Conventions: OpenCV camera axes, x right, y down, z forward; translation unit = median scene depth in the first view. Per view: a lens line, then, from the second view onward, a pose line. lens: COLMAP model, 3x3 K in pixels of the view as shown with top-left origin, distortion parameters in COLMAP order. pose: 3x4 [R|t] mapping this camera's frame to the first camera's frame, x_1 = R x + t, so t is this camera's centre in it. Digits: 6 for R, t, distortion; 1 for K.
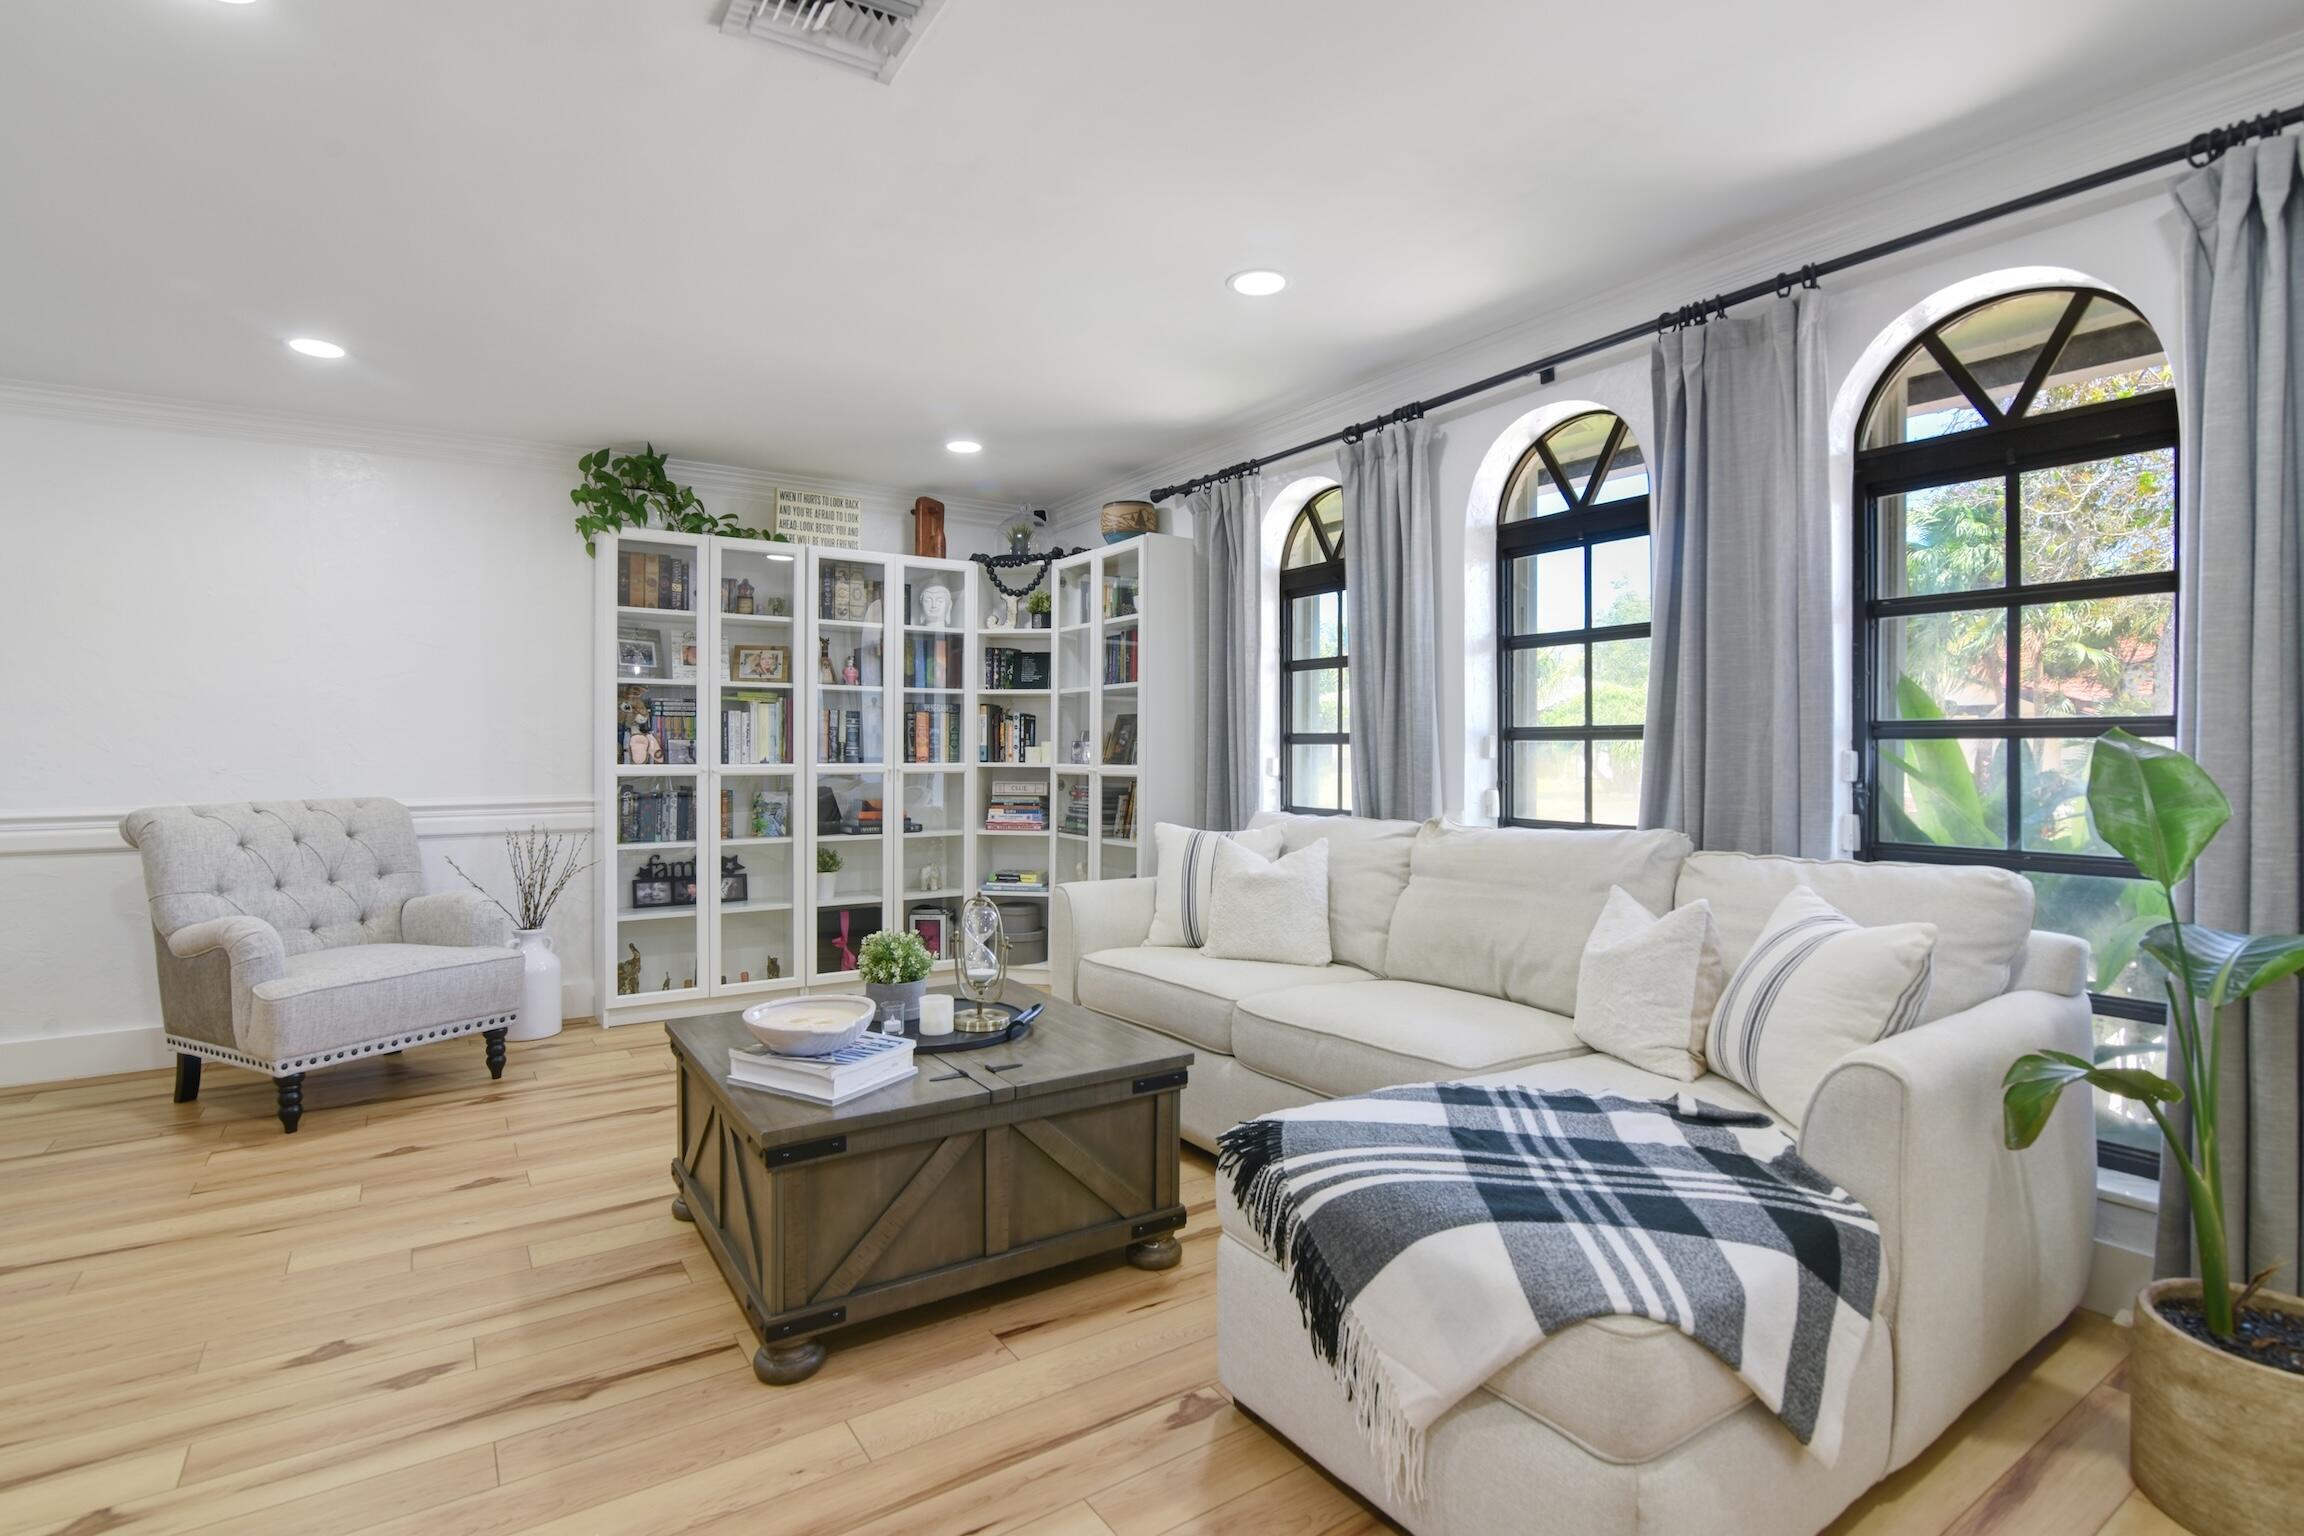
lens RADIAL K [[1118.9, 0, 1147.6], [0, 1118.9, 737.9], [0, 0, 1]] dist [-0.004085, -0.000250]
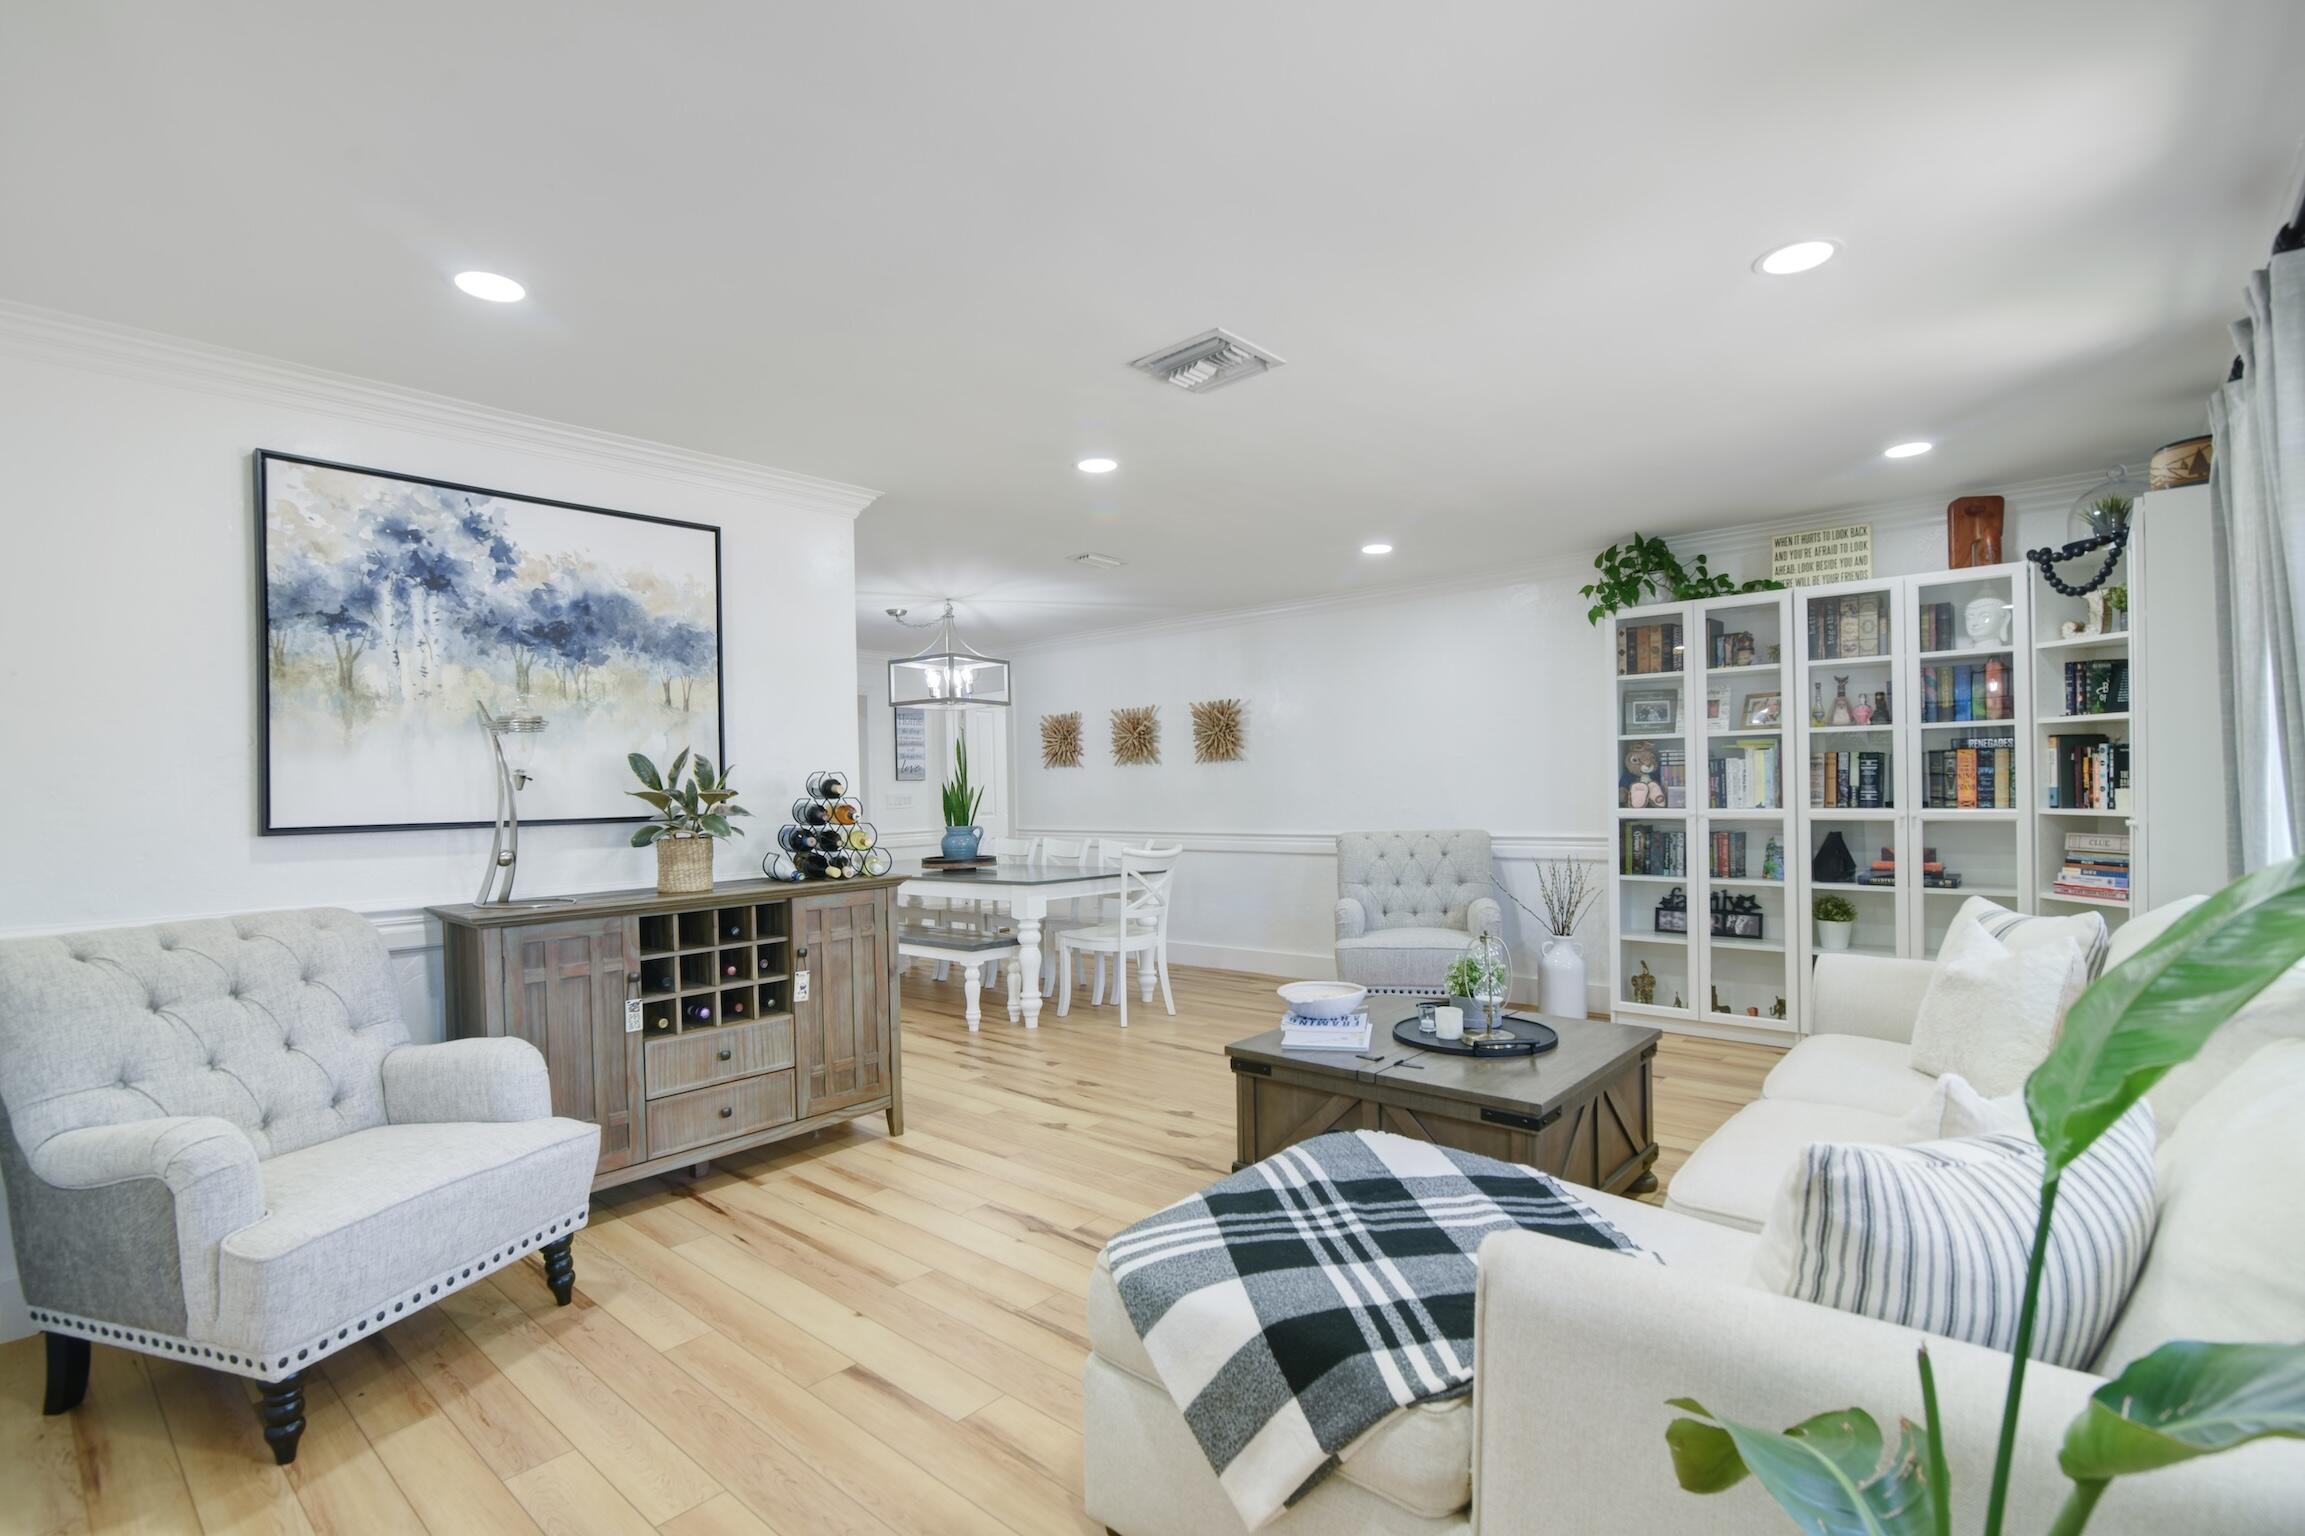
lens RADIAL K [[1078.4, 0, 1152.5], [0, 1078.4, 768.0], [0, 0, 1]] dist [-0.000828, -0.000141]
pose [[0.260819, -0.021819, -0.965141, 0.489400], [0.027190, 0.999514, -0.015248, -0.014578], [0.965005, -0.022265, 0.261285, 0.206276]]
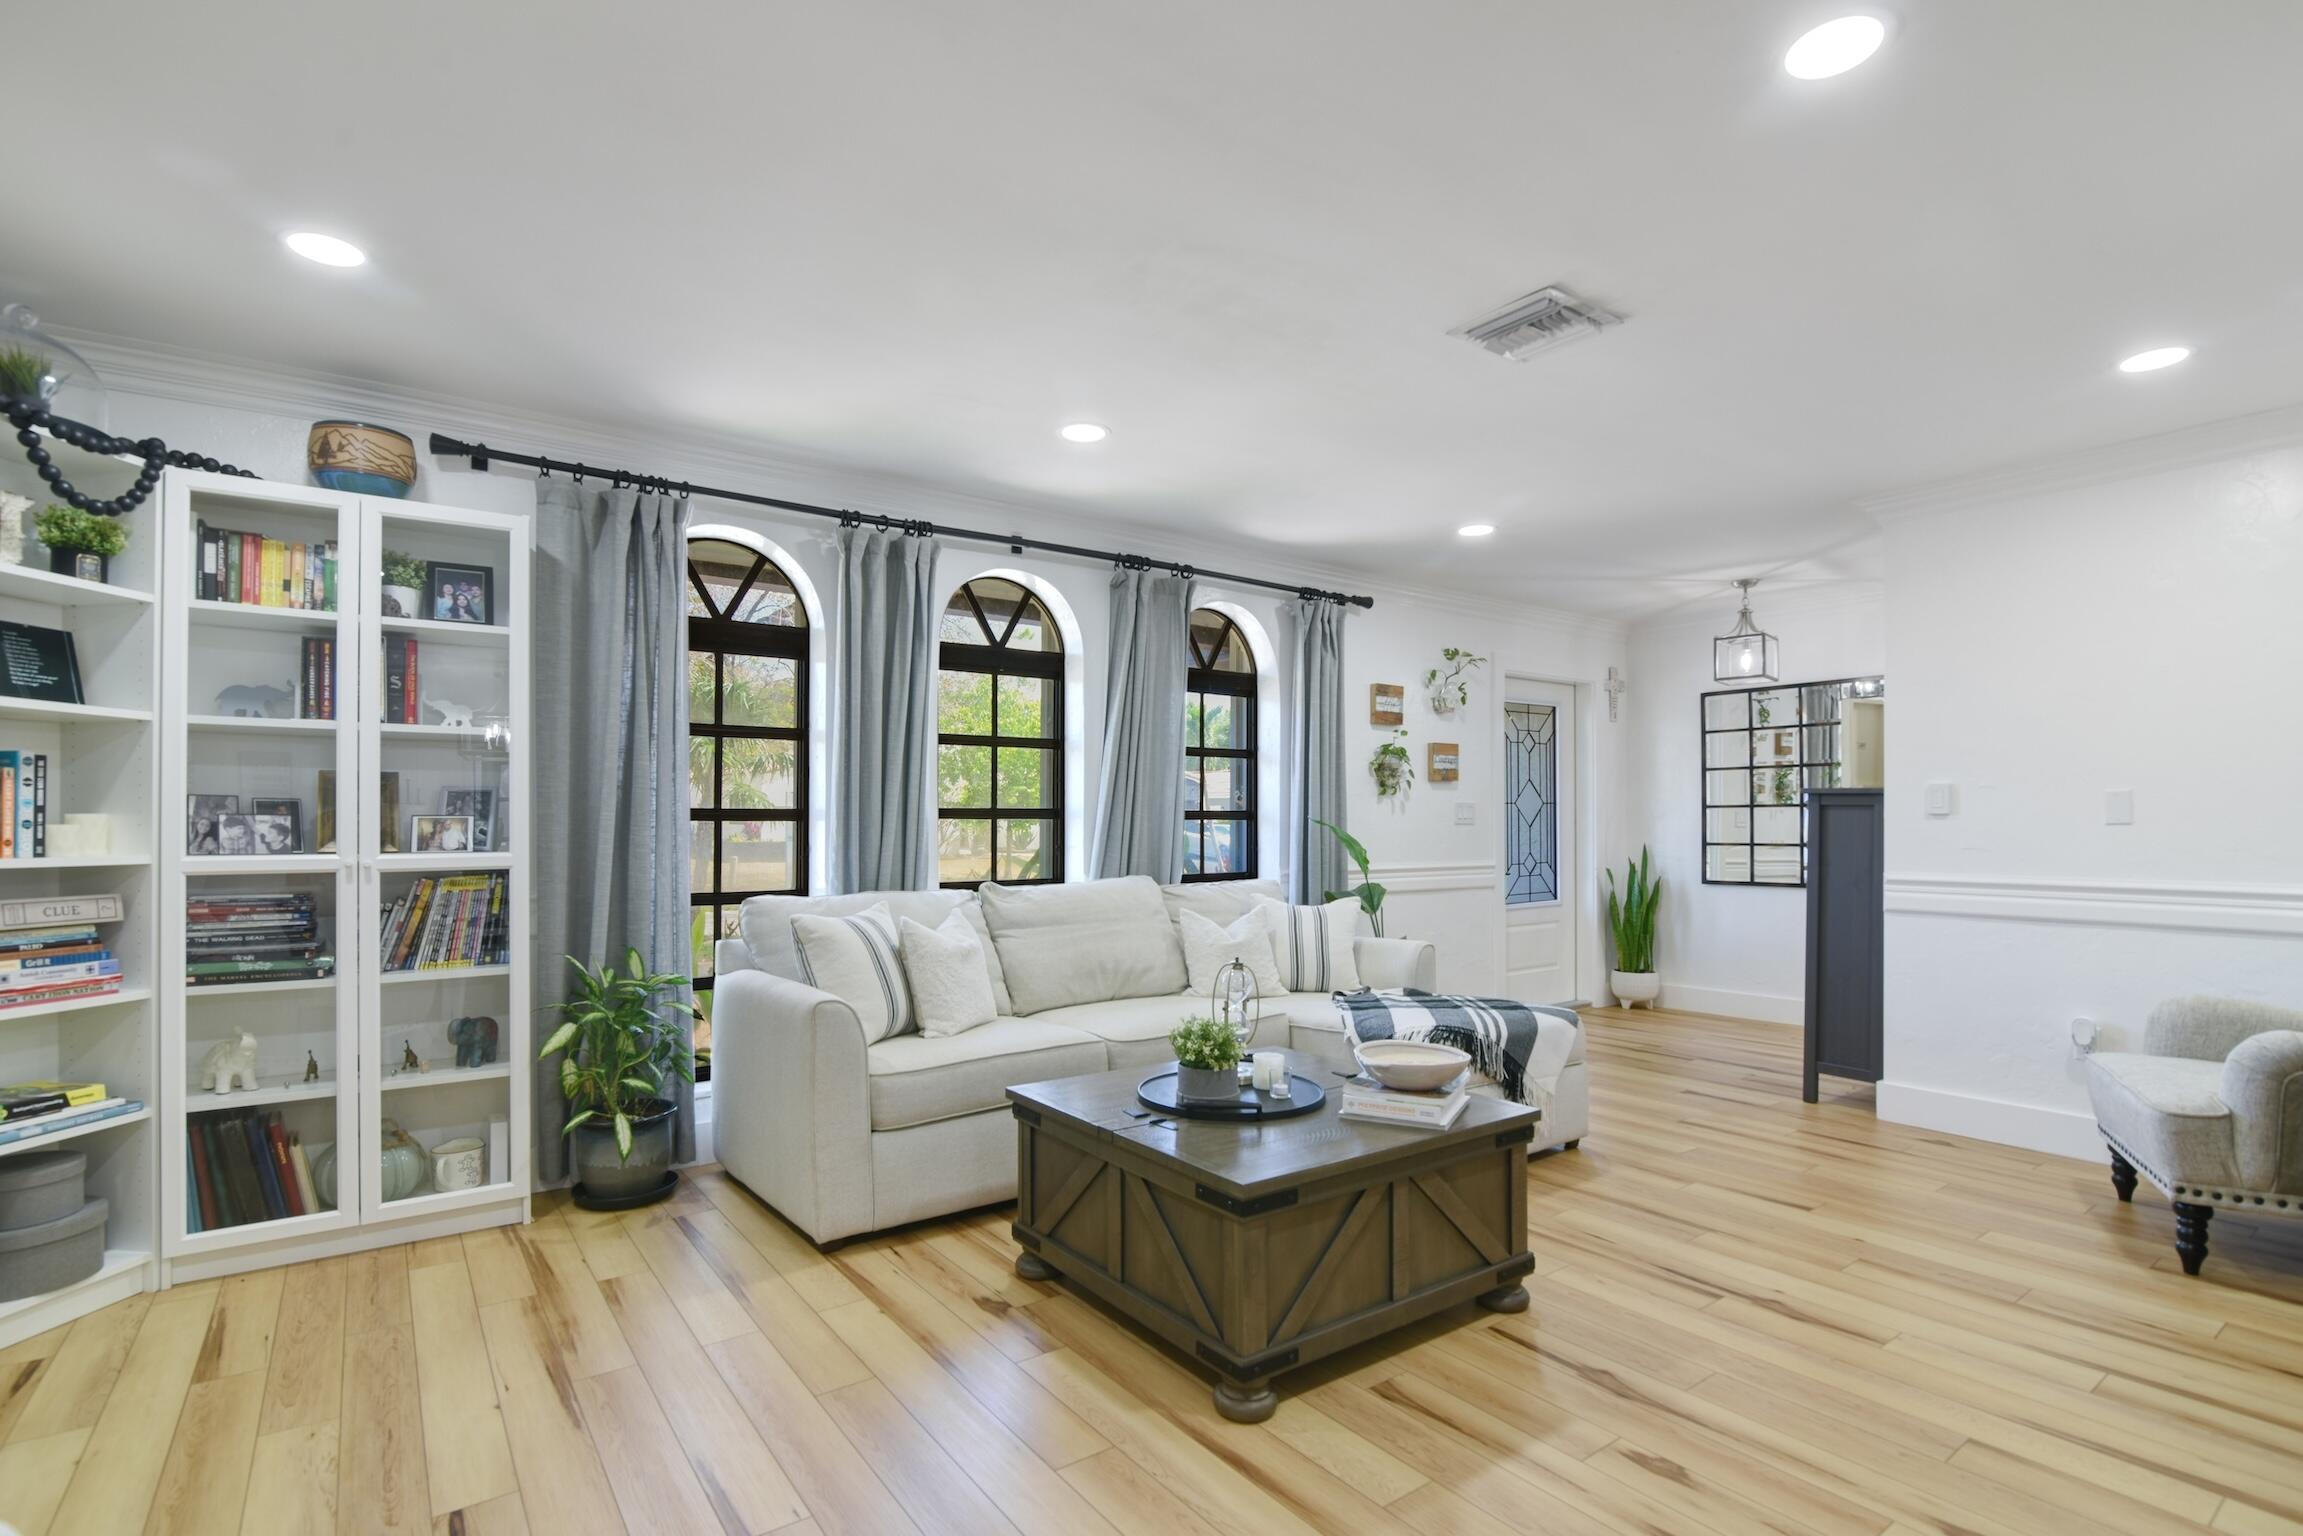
lens RADIAL K [[1075.2, 0, 1150.0], [0, 1075.2, 817.1], [0, 0, 1]] dist [-0.023627, -0.000013]
pose [[-0.040498, 0.013746, 0.999085, -0.662012], [0.000848, 0.999905, -0.013723, 0.012602], [-0.999179, 0.000292, -0.040505, 0.628145]]
